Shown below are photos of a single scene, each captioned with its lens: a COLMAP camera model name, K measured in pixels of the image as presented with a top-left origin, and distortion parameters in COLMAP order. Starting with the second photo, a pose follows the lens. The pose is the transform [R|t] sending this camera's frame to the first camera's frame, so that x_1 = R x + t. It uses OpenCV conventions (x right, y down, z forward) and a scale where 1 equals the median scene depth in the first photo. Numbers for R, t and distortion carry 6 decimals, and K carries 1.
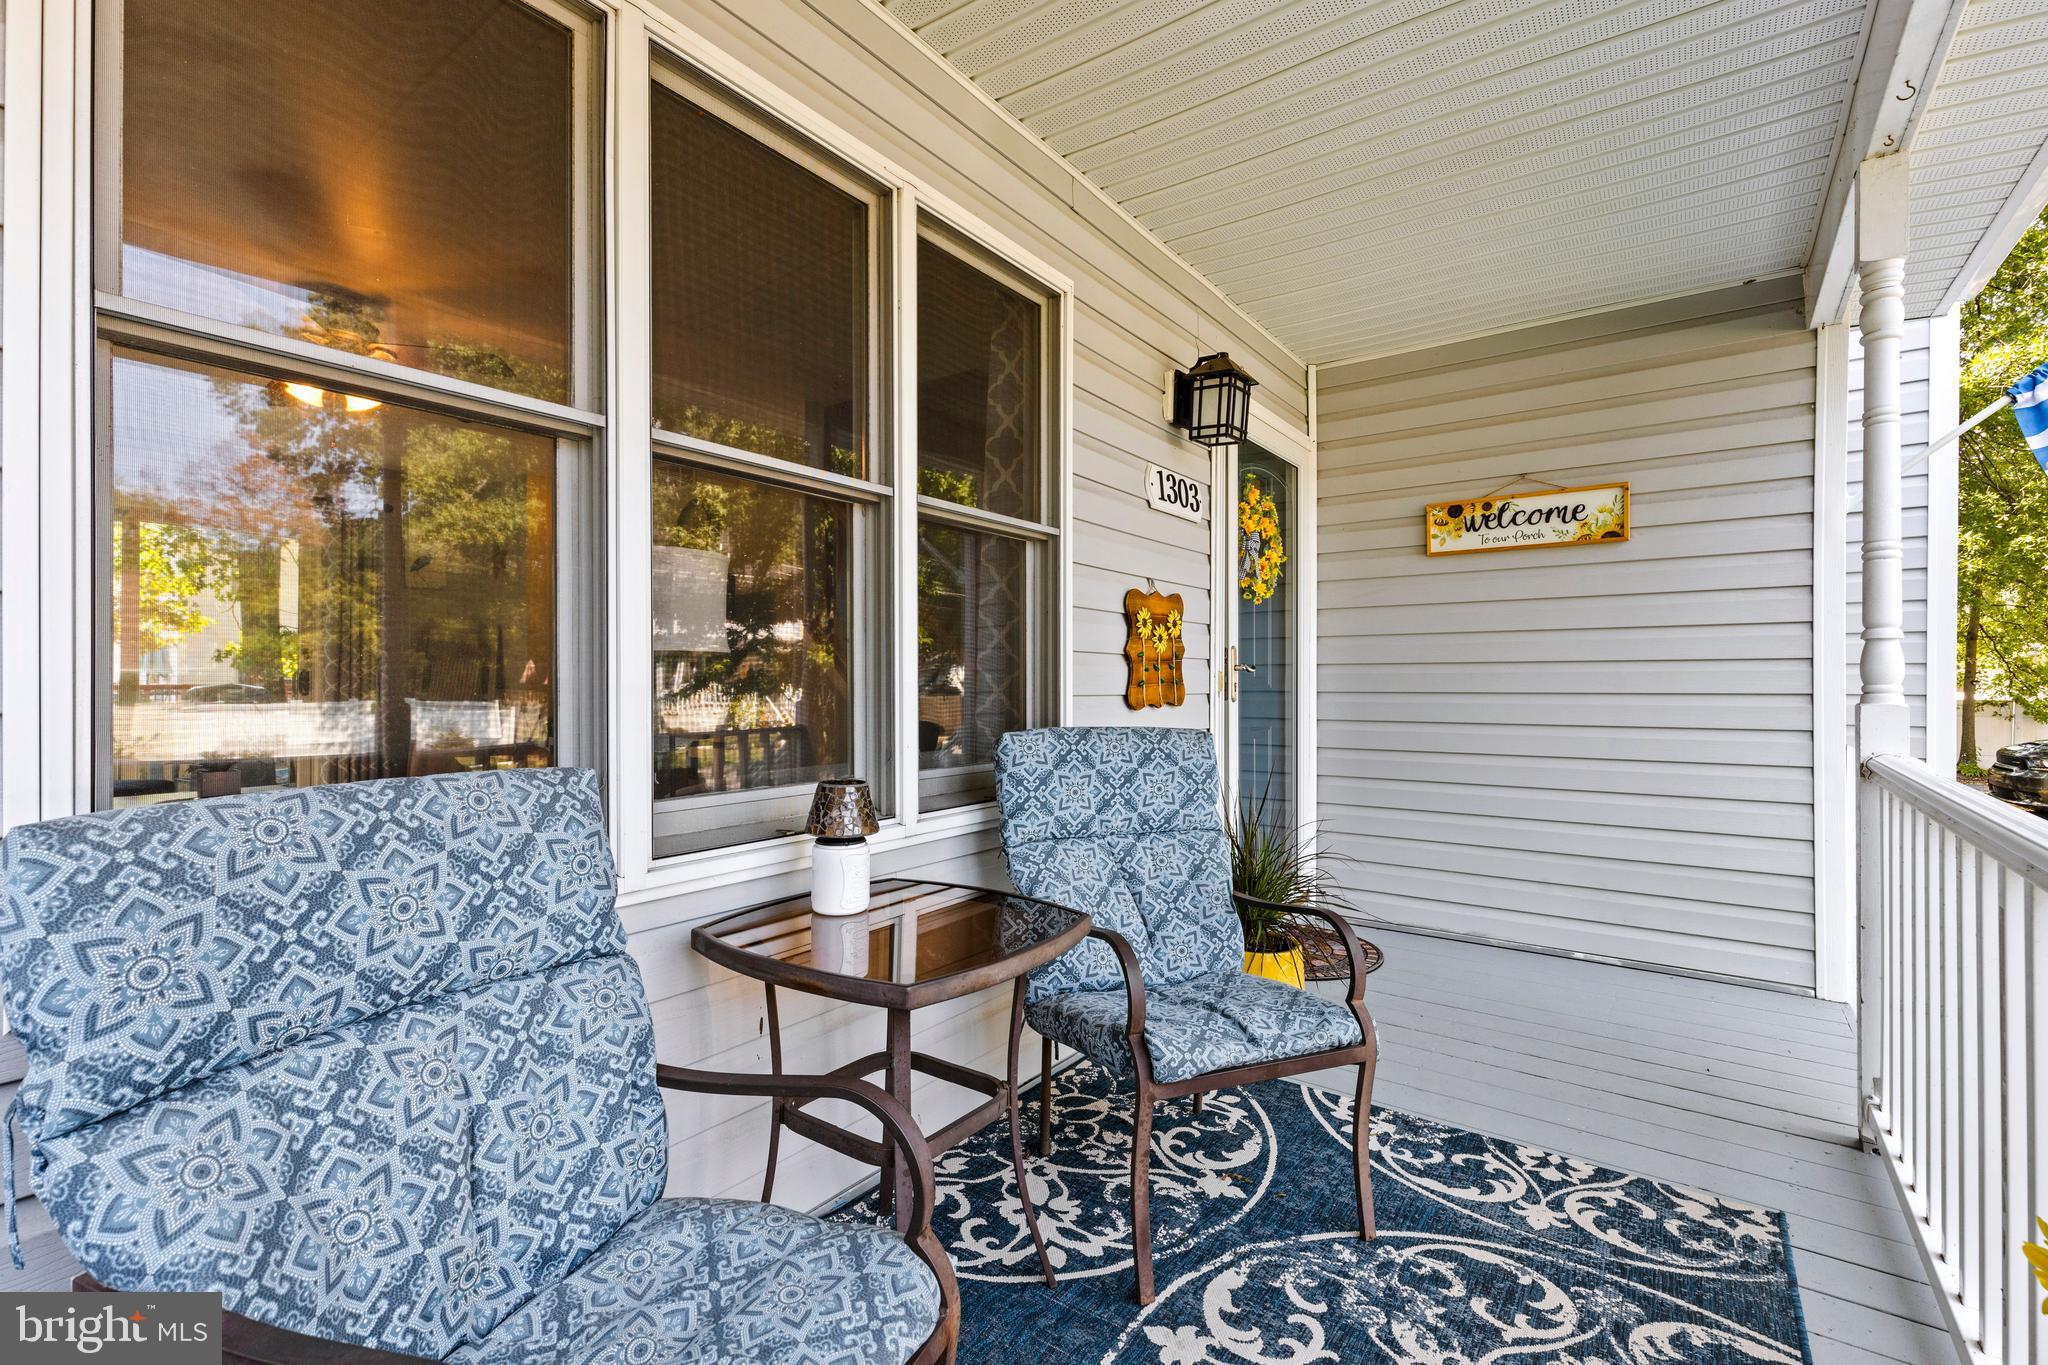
lens RADIAL K [[915.8, 0, 1033.7], [0, 915.8, 679.4], [0, 0, 1]] dist [0.011096, -0.003606]
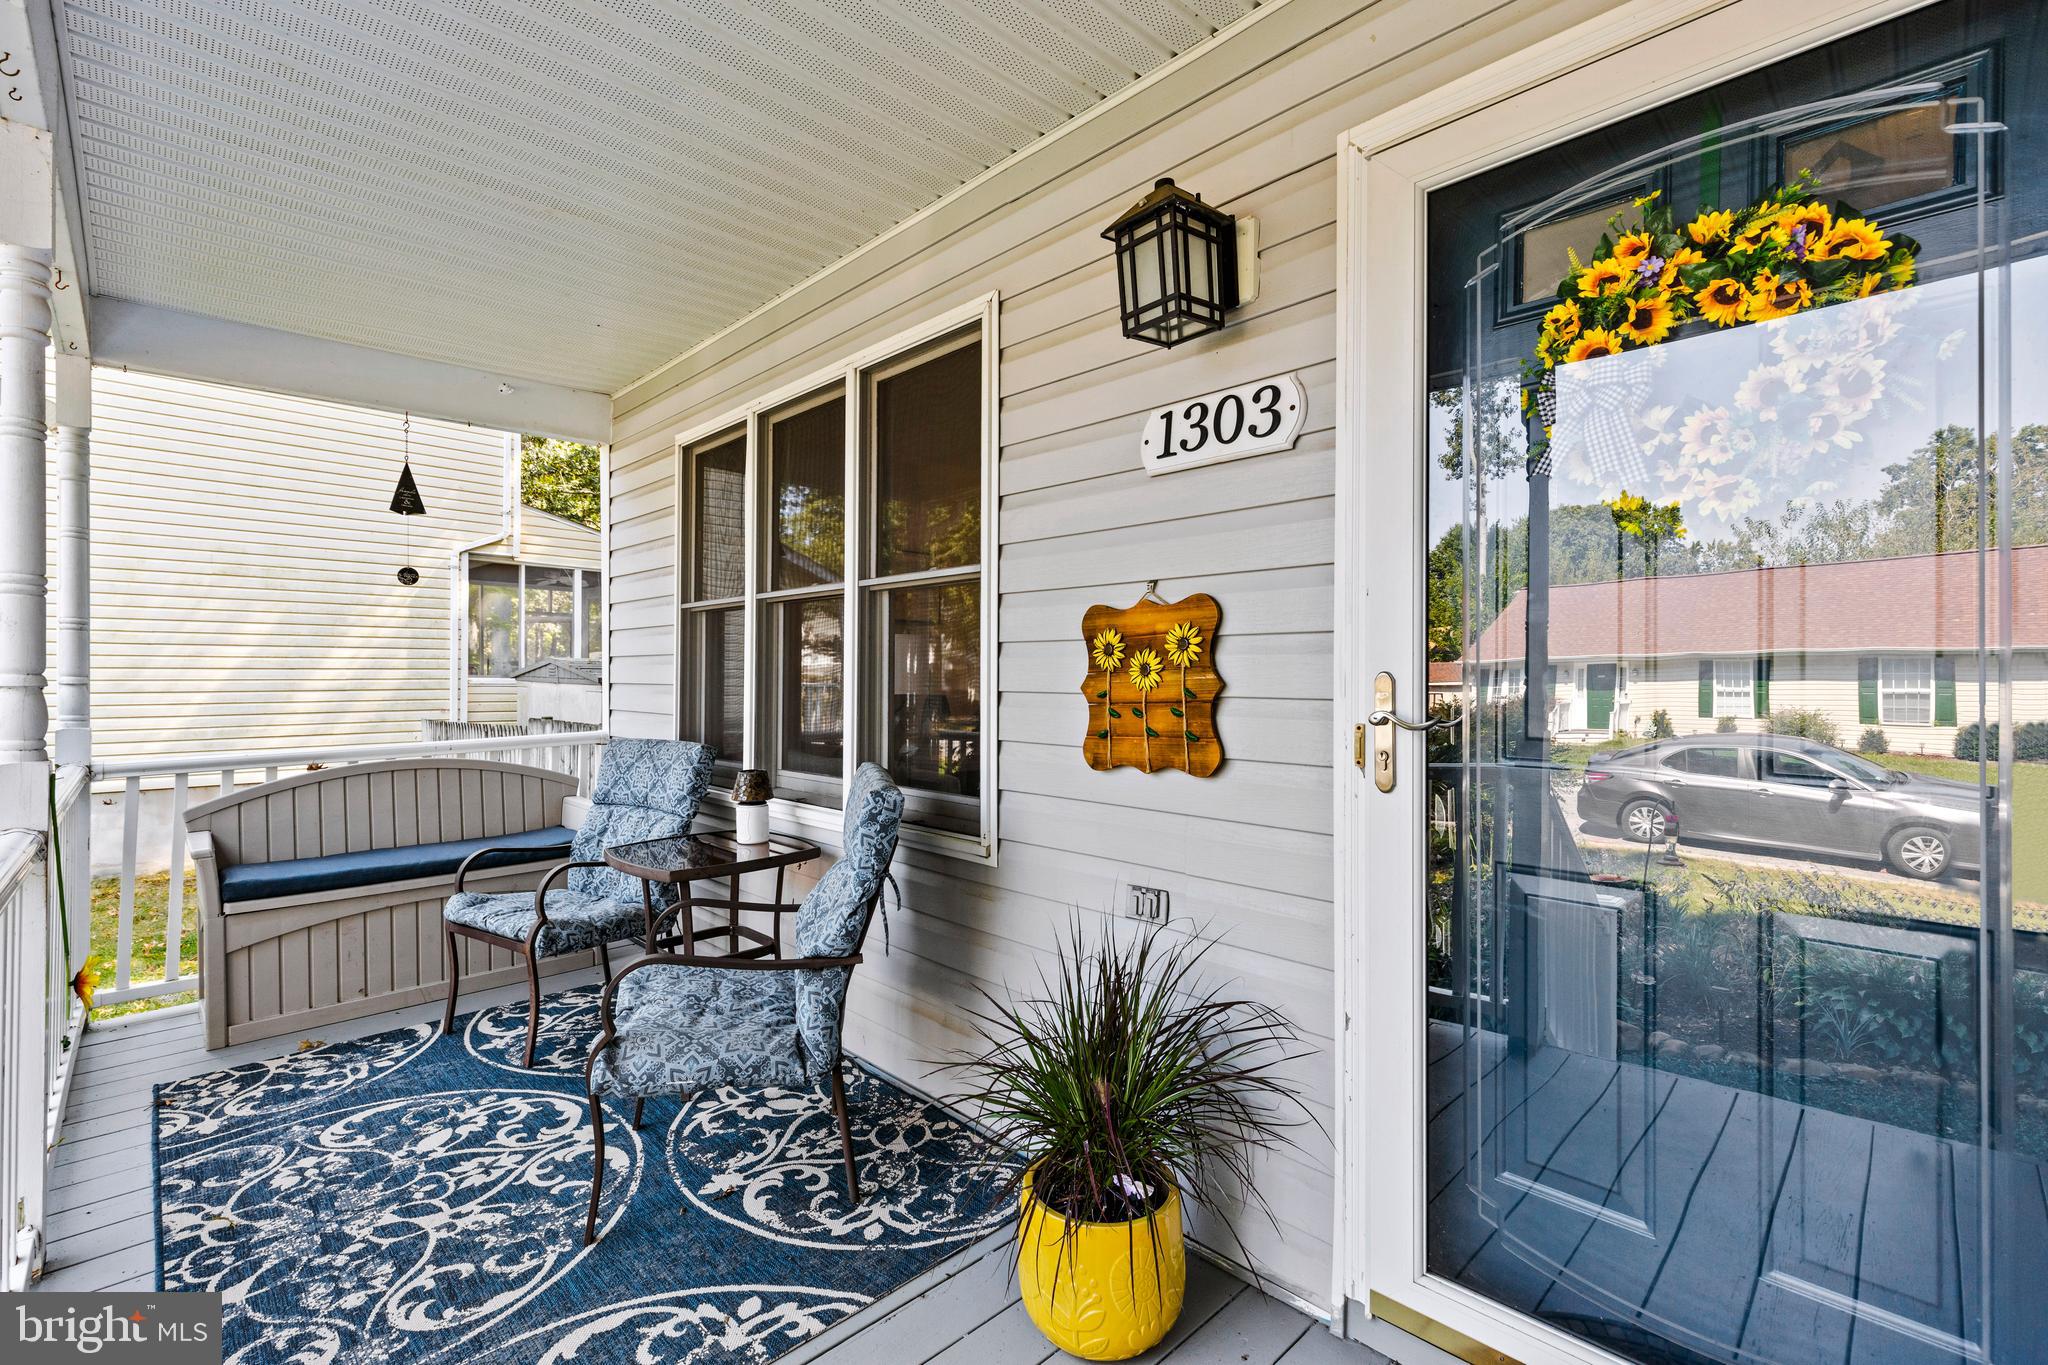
lens RADIAL K [[915.8, 0, 1025.7], [0, 915.8, 682.0], [0, 0, 1]] dist [0.011096, -0.003606]
pose [[-0.188964, 0.000797, -0.981984, 1.347082], [0.003120, 0.999995, 0.000211, -0.059863], [0.981979, -0.003024, -0.188966, 1.726317]]
